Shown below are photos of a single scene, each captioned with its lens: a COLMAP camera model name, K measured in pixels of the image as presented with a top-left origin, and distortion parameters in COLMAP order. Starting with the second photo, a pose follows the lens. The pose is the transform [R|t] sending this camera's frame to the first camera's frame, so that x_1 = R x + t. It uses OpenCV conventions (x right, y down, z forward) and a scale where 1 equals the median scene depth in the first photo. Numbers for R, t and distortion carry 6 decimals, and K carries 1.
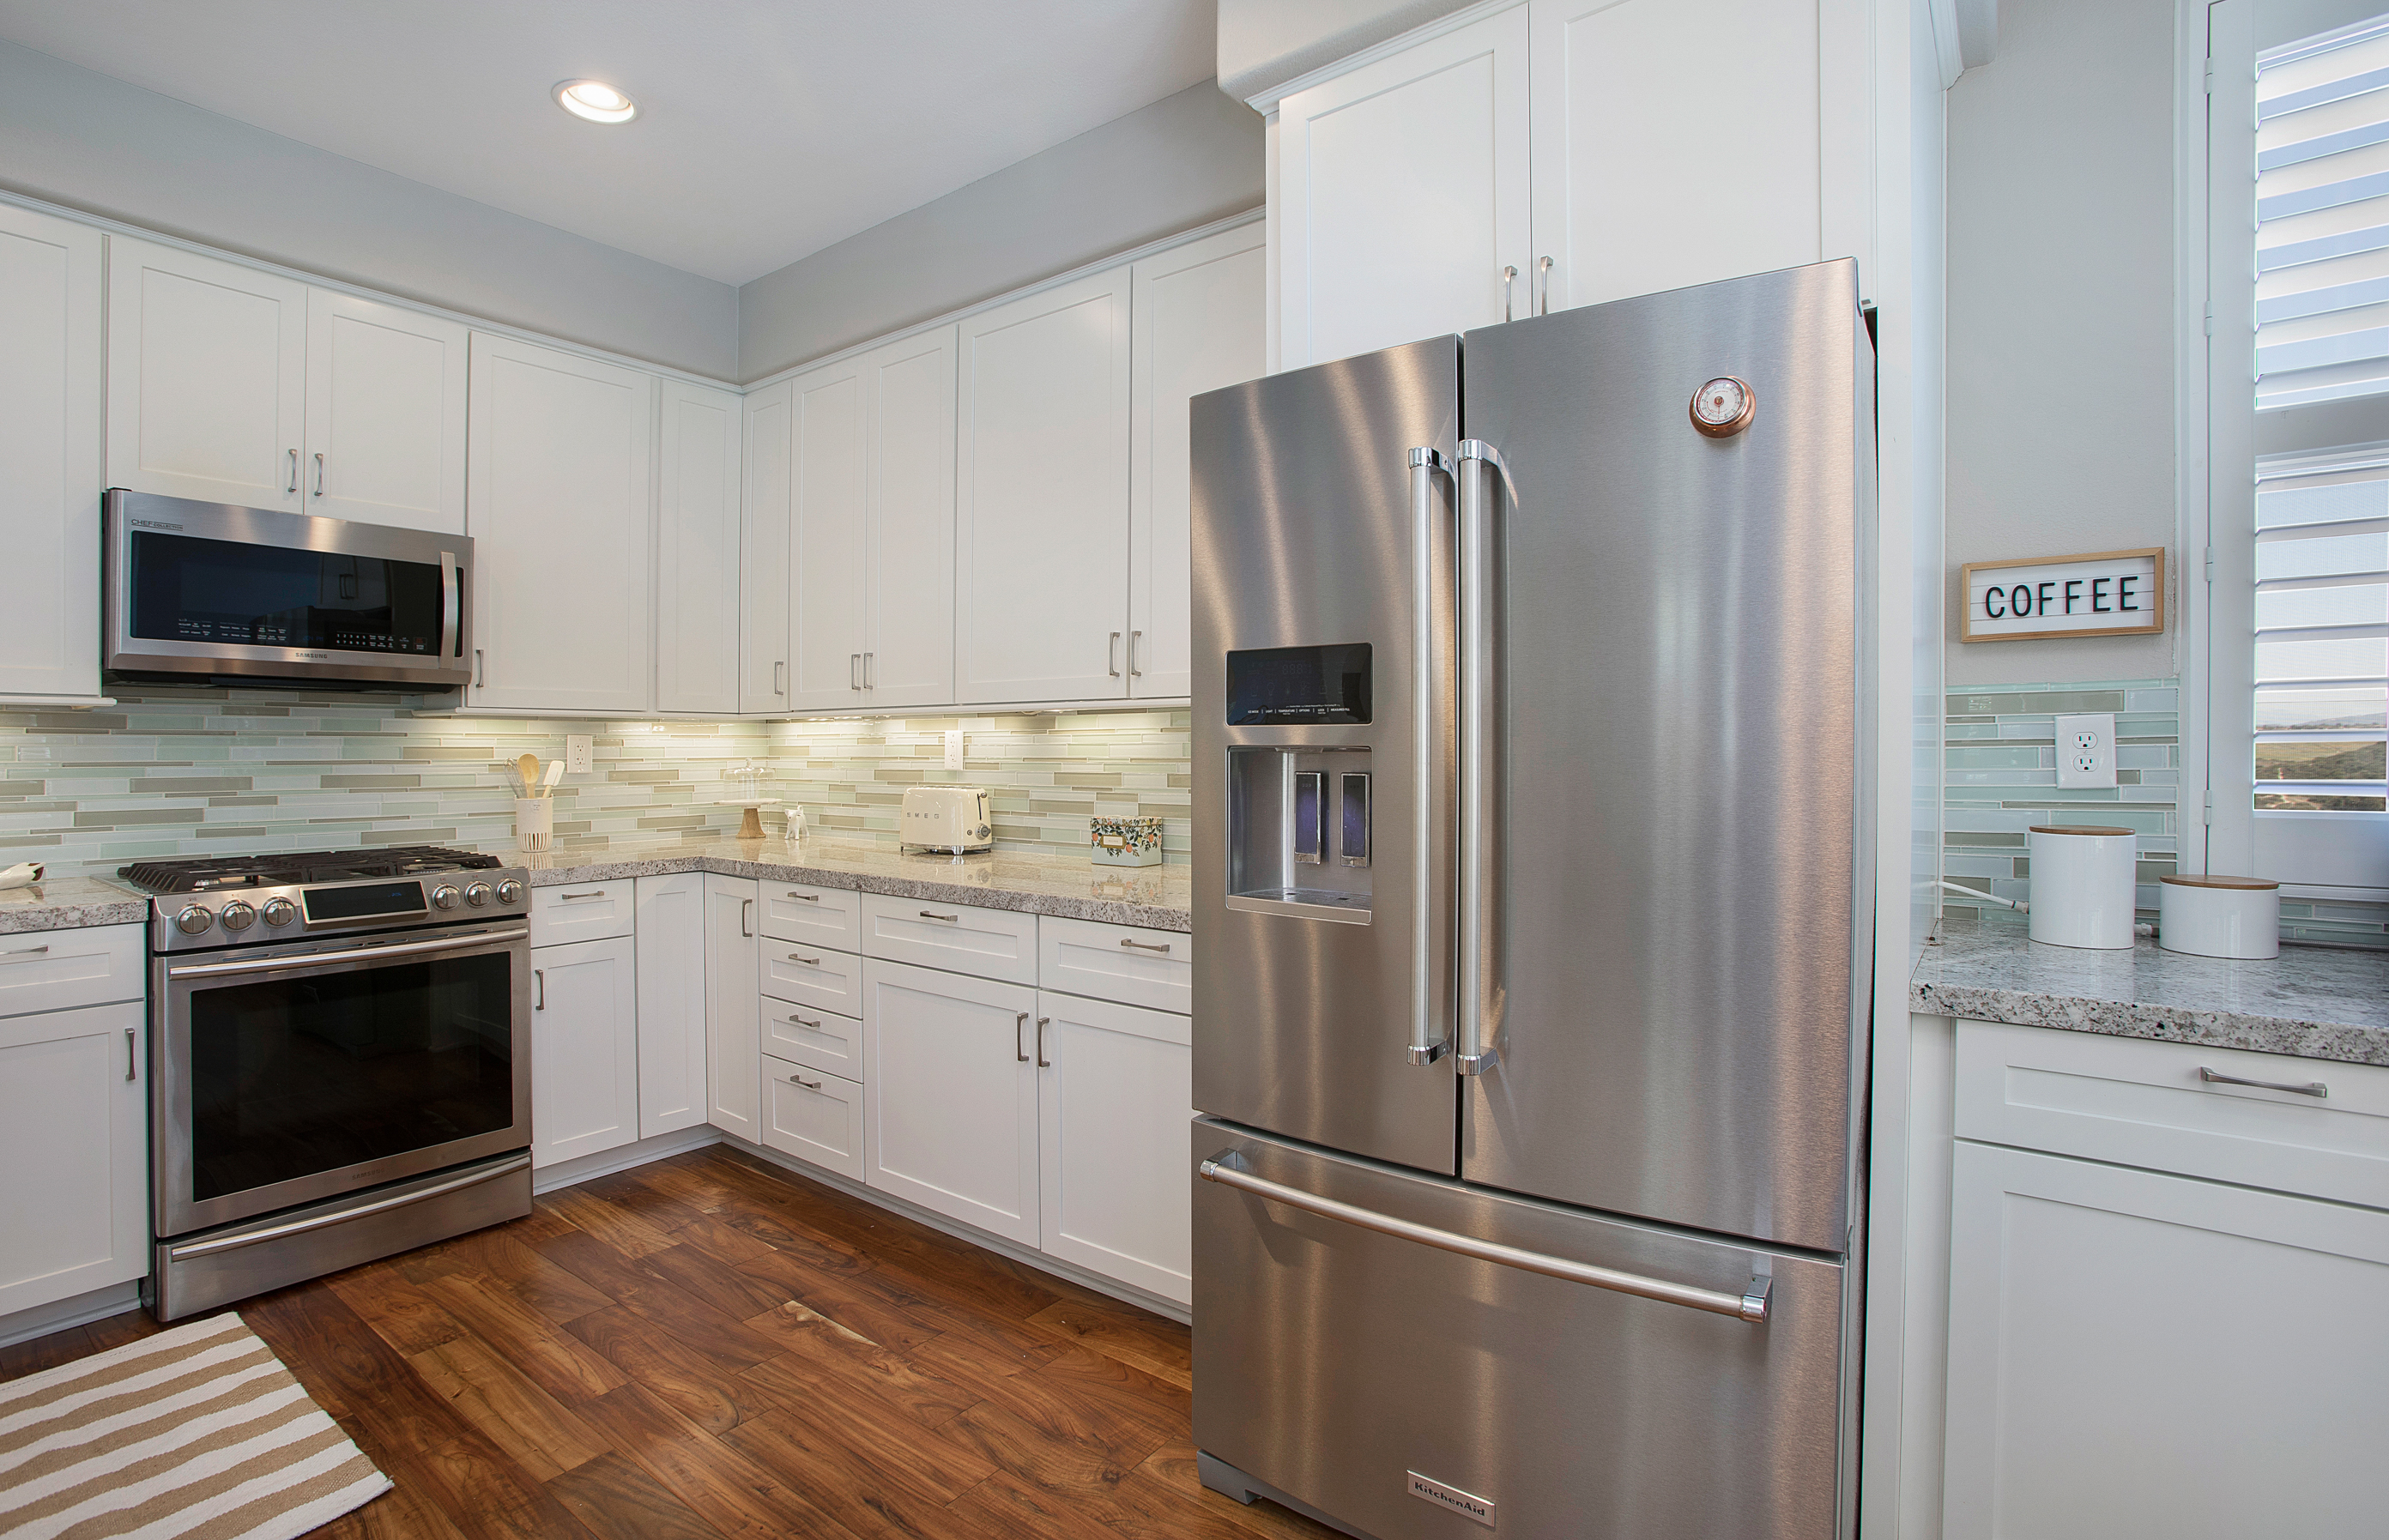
lens RADIAL K [[1100.1, 0, 1139.8], [0, 1100.1, 765.6], [0, 0, 1]] dist [-0.041715, 0.002386]
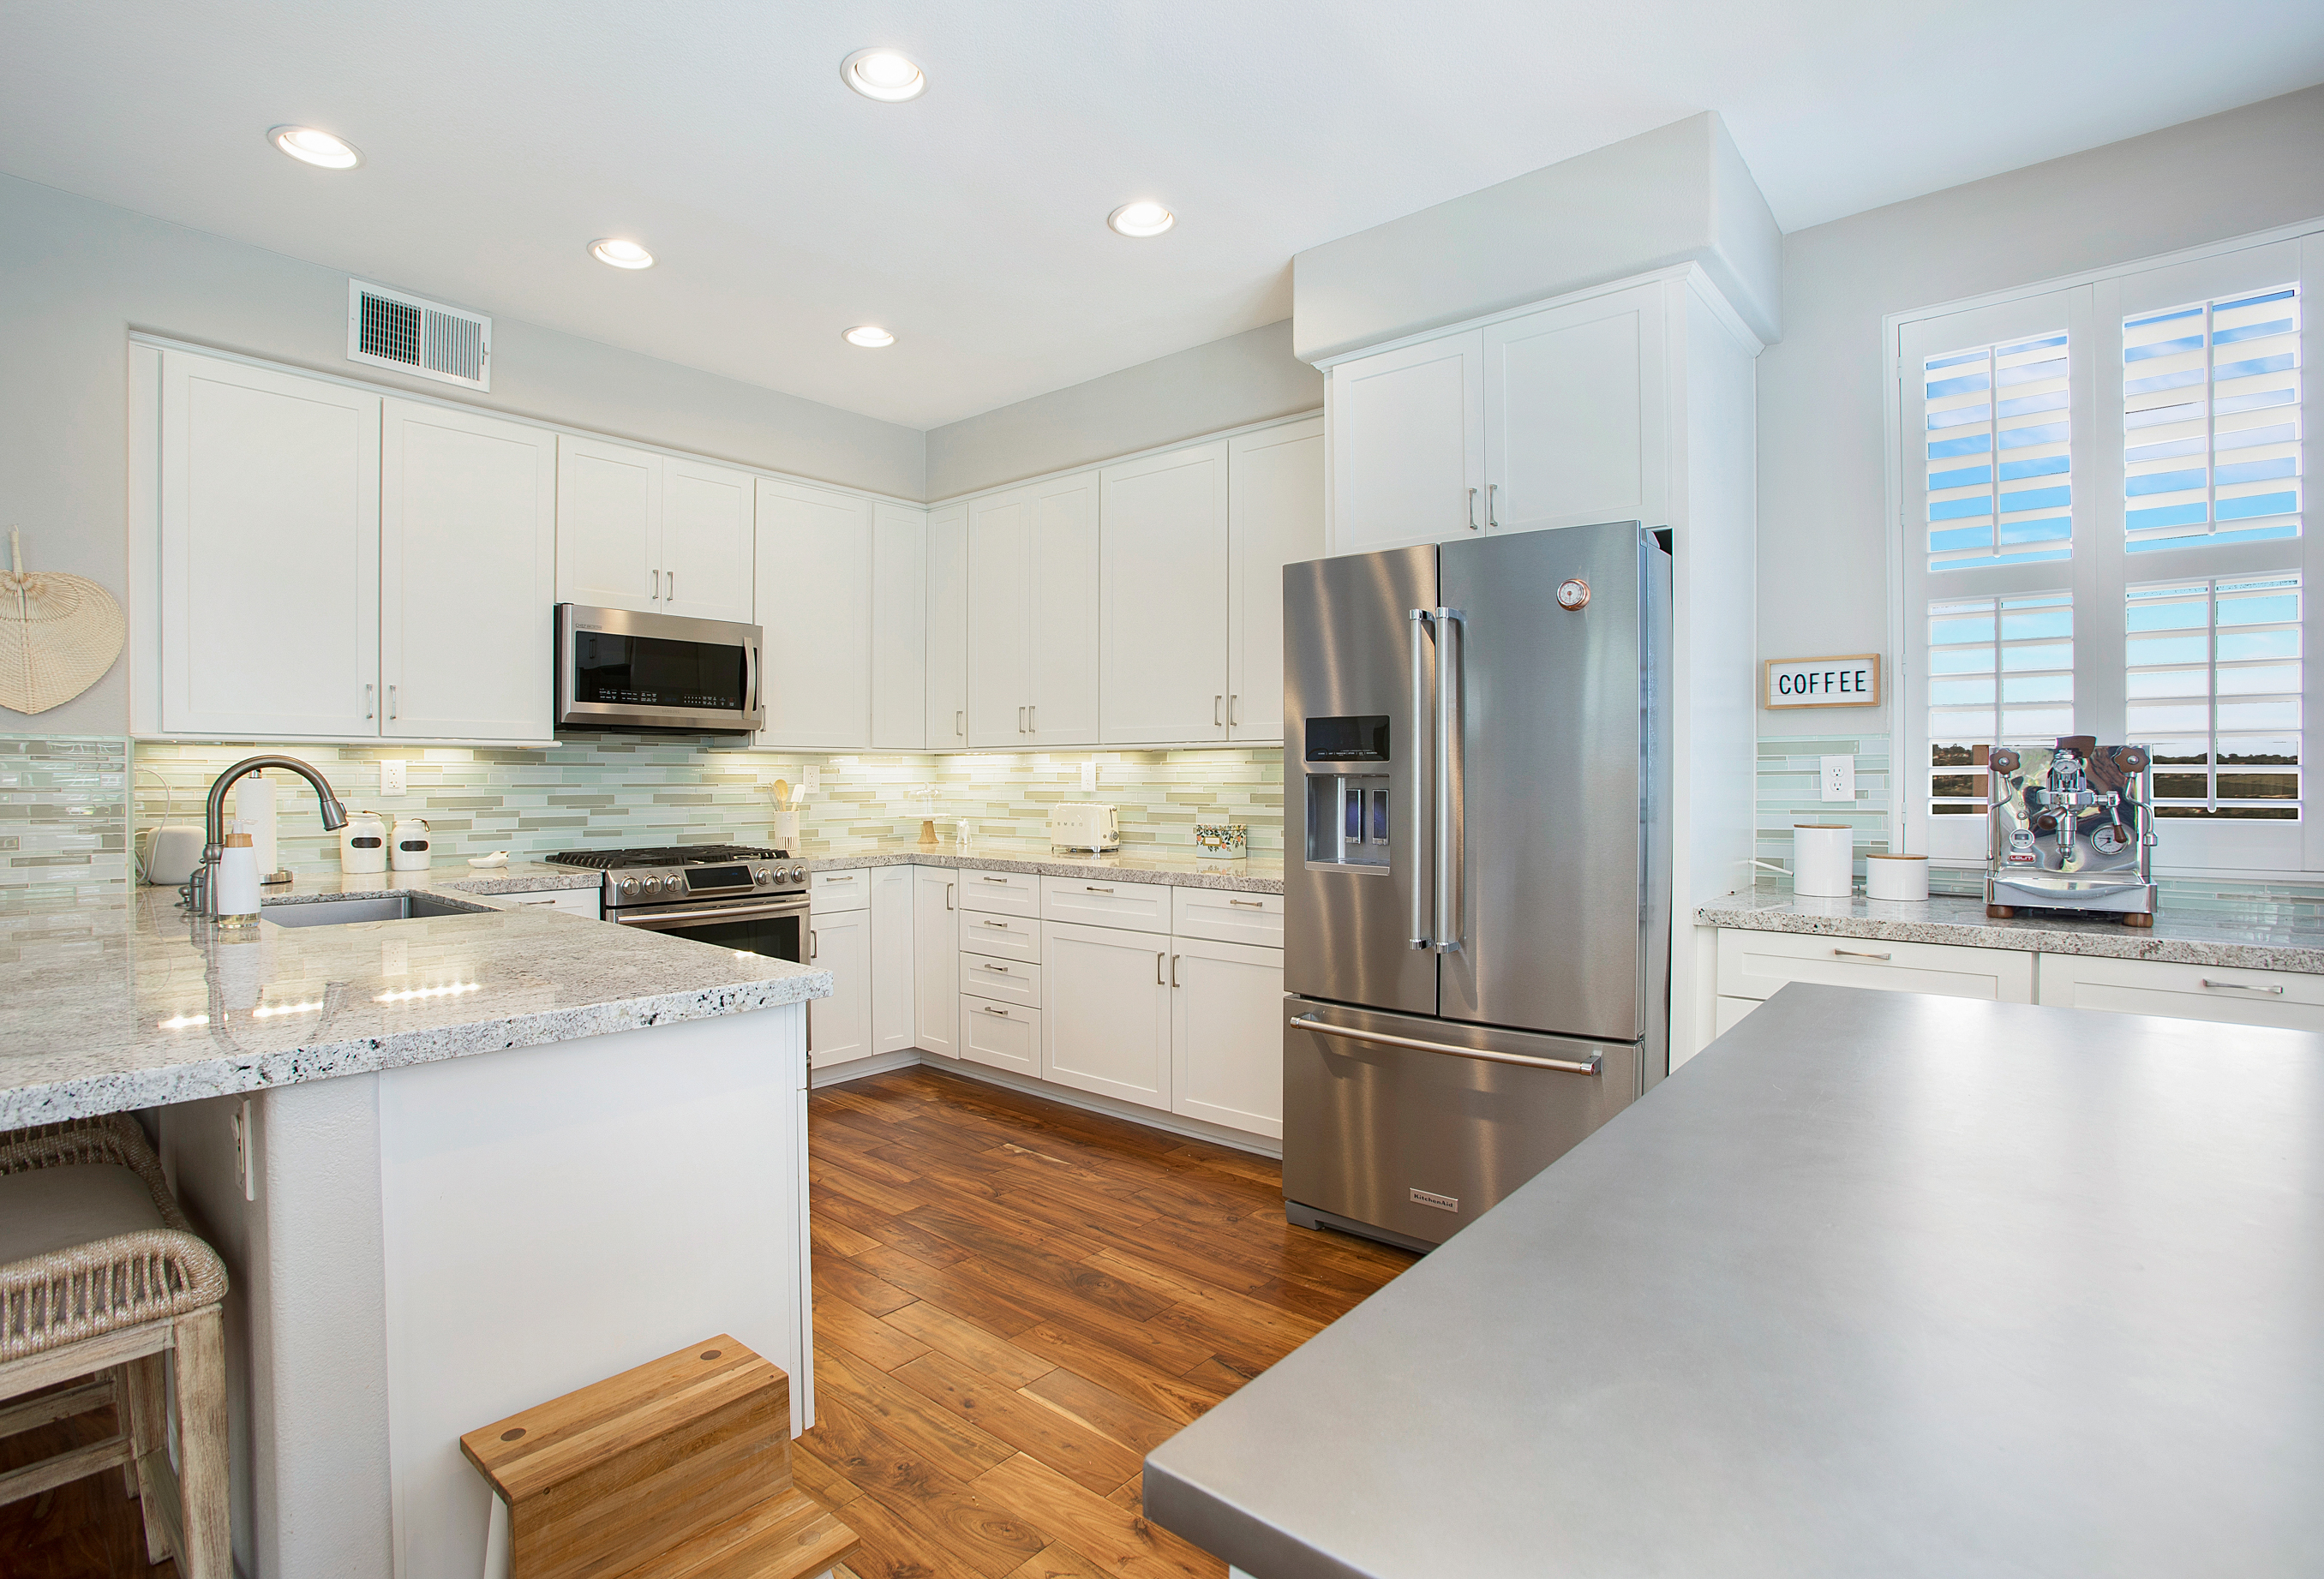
lens RADIAL K [[1115.2, 0, 1180.2], [0, 1115.2, 794.4], [0, 0, 1]] dist [-0.062864, -0.001143]
pose [[0.999972, 0.001320, 0.007407, -0.099287], [-0.001324, 0.999999, 0.000591, 0.009743], [-0.007406, -0.000601, 0.999972, -0.563252]]
